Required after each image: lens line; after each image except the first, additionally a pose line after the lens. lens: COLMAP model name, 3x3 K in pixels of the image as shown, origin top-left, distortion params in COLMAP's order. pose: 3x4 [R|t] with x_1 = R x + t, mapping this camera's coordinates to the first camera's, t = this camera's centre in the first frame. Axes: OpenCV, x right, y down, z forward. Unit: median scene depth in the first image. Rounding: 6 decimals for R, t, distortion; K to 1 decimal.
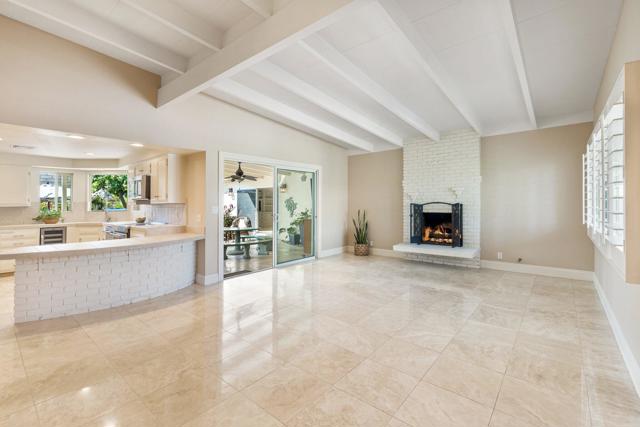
lens RADIAL K [[283.4, 0, 320.0], [0, 283.4, 213.5], [0, 0, 1]] dist [-0.000795, -0.000088]
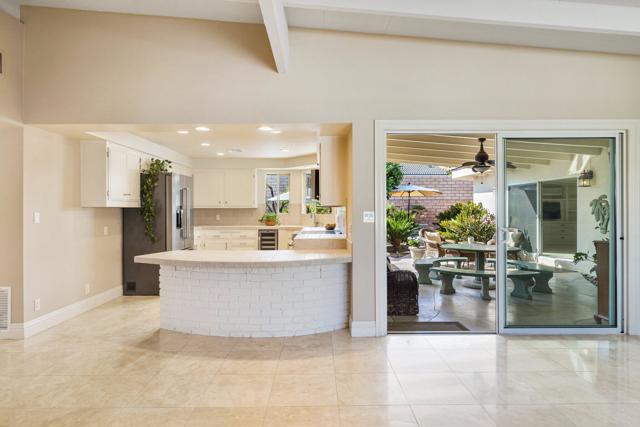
lens RADIAL K [[358.1, 0, 319.1], [0, 358.1, 204.5], [0, 0, 1]] dist [0.001470, 0.000817]
pose [[0.650202, 0.001635, -0.759759, 0.110549], [-0.032603, 0.999137, -0.025751, -0.011679], [0.759061, 0.041514, 0.649694, 0.314474]]
